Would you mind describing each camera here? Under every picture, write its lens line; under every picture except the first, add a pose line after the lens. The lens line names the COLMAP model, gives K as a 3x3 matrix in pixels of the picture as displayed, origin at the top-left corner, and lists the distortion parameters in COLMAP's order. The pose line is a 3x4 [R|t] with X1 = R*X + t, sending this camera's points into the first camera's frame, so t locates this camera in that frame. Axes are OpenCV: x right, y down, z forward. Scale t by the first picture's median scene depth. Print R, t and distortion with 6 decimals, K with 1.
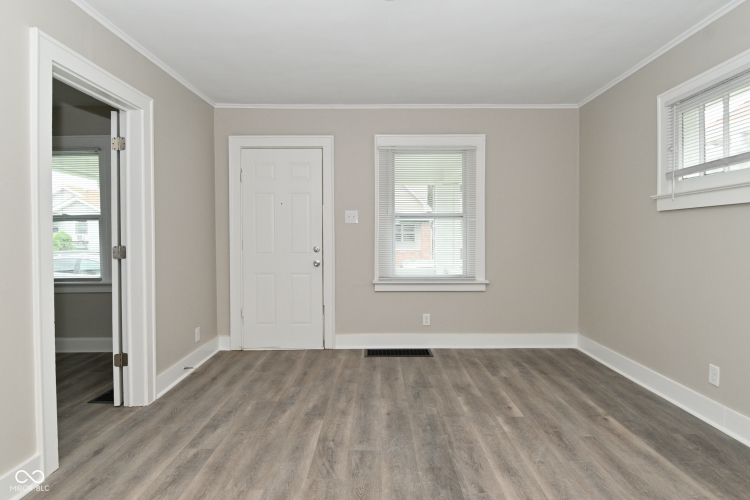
lens RADIAL K [[394.9, 0, 374.4], [0, 394.9, 244.9], [0, 0, 1]] dist [0.015703, -0.030937]
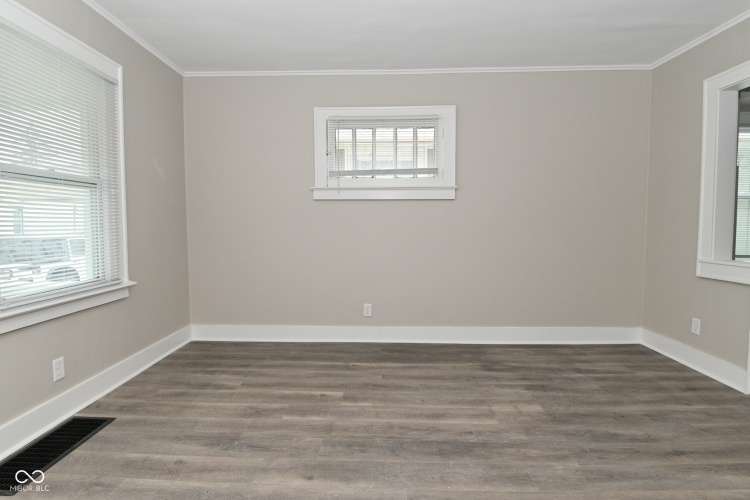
lens RADIAL K [[394.9, 0, 374.4], [0, 394.9, 244.9], [0, 0, 1]] dist [0.015703, -0.030937]
pose [[0.024039, -0.053613, 0.998272, -0.581706], [0.018849, 0.998408, 0.053166, -0.003104], [-0.999533, 0.017538, 0.025011, 0.820078]]
